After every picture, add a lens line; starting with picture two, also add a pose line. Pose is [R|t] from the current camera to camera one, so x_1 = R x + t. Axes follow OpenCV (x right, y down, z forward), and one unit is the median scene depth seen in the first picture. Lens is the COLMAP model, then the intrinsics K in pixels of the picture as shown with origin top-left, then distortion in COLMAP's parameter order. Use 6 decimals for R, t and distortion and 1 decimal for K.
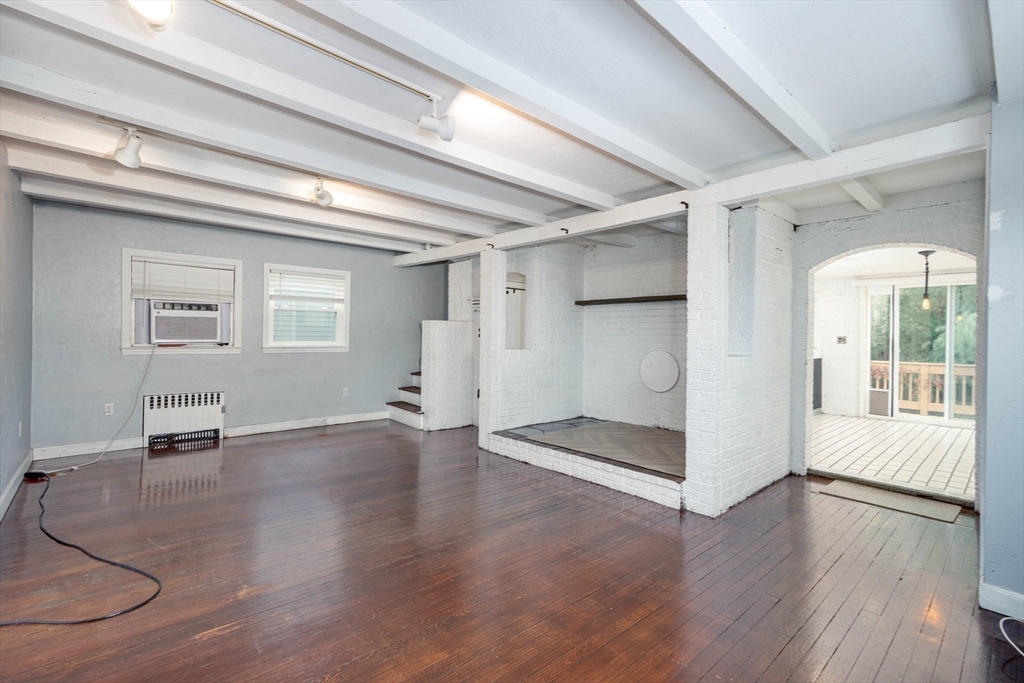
lens RADIAL K [[453.0, 0, 510.3], [0, 453.0, 335.0], [0, 0, 1]] dist [-0.014743, 0.009996]
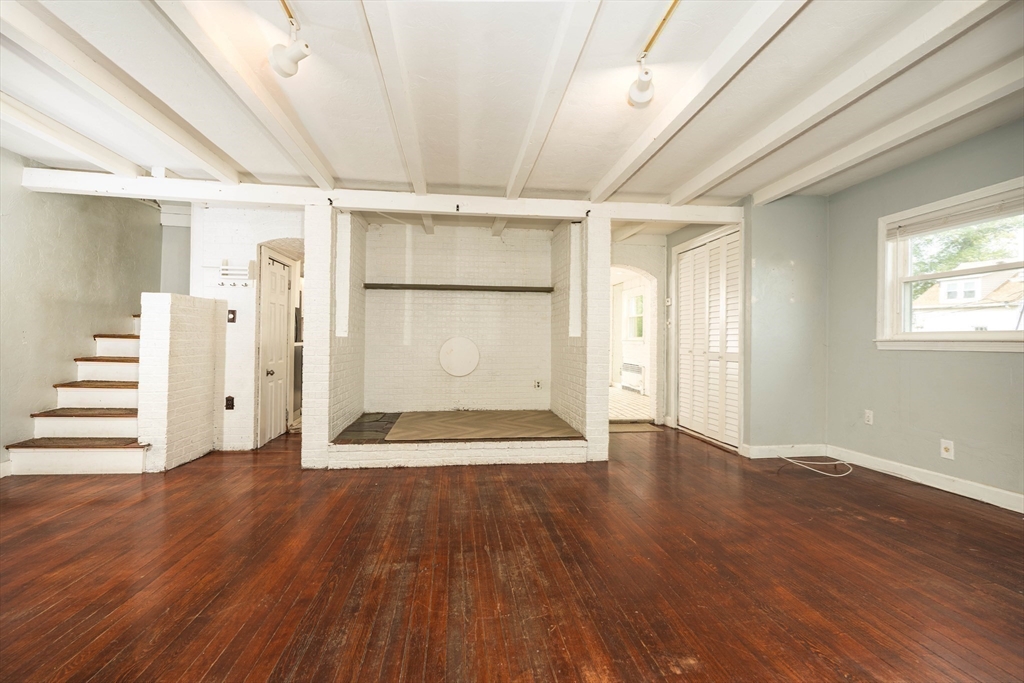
lens RADIAL K [[453.0, 0, 510.3], [0, 453.0, 335.0], [0, 0, 1]] dist [-0.014743, 0.009996]
pose [[0.571046, -0.001058, 0.820917, -0.502592], [-0.002947, 0.999990, 0.003339, 0.026711], [-0.820913, -0.004326, 0.571037, 0.316416]]
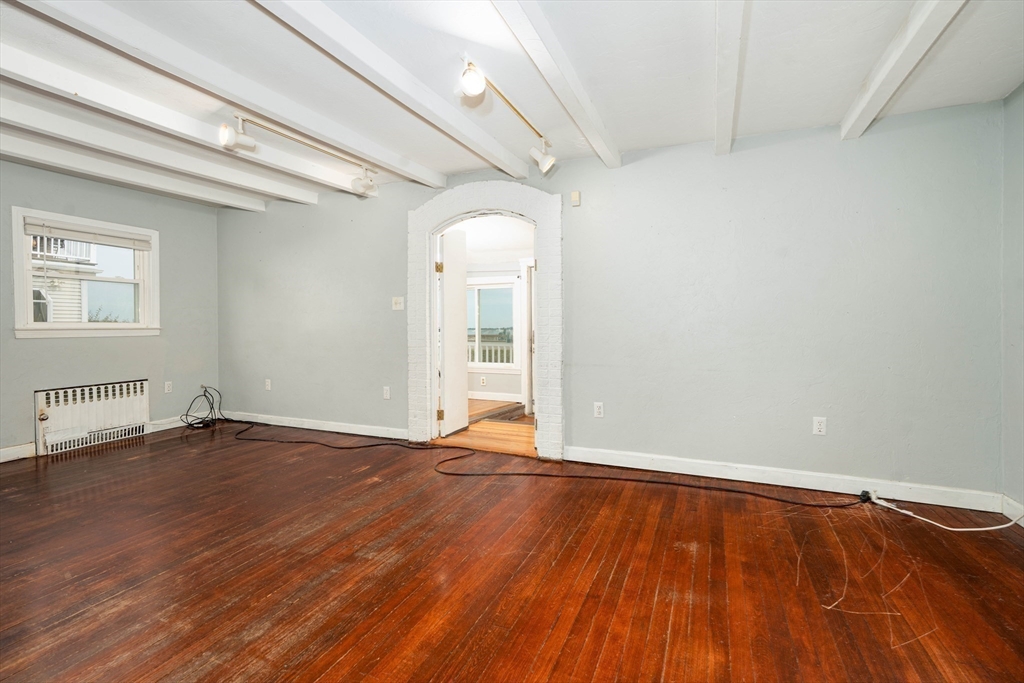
lens RADIAL K [[473.4, 0, 523.9], [0, 473.4, 332.4], [0, 0, 1]] dist [-0.010048, 0.012777]
pose [[-0.897084, -0.006534, -0.441811, -0.136058], [-0.007717, 0.999970, 0.000880, 0.026927], [0.441792, 0.004199, -0.897108, 1.140962]]
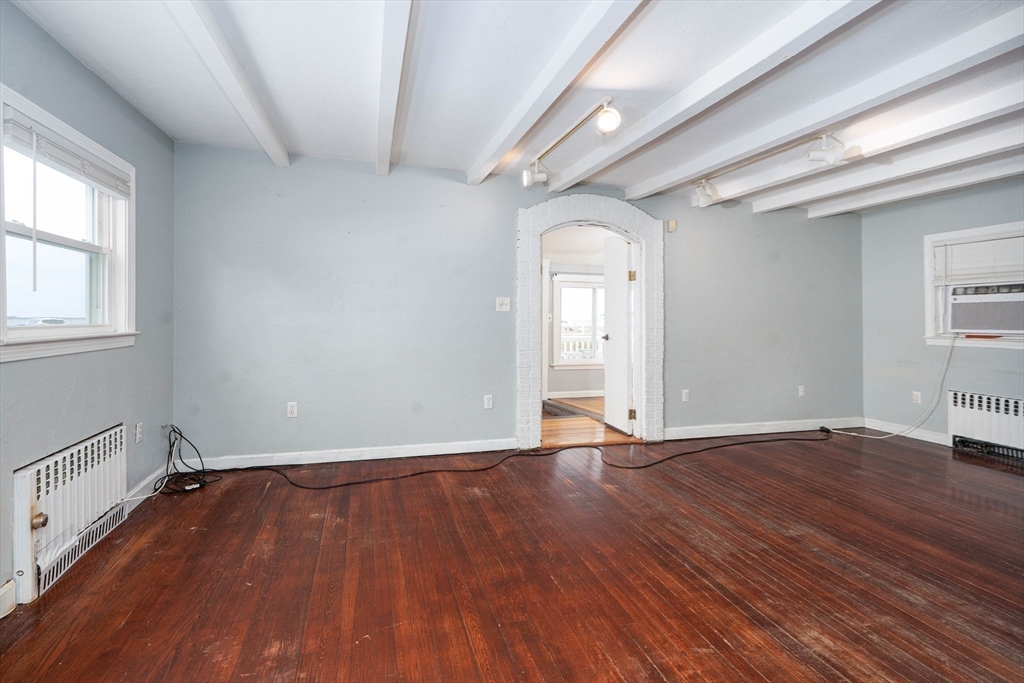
lens RADIAL K [[461.6, 0, 503.9], [0, 461.6, 320.8], [0, 0, 1]] dist [-0.014409, 0.010307]
pose [[-0.423940, -0.013868, -0.905584, 0.425301], [-0.009551, 0.999896, -0.010841, 0.011899], [0.905640, 0.004054, -0.424028, 0.571911]]
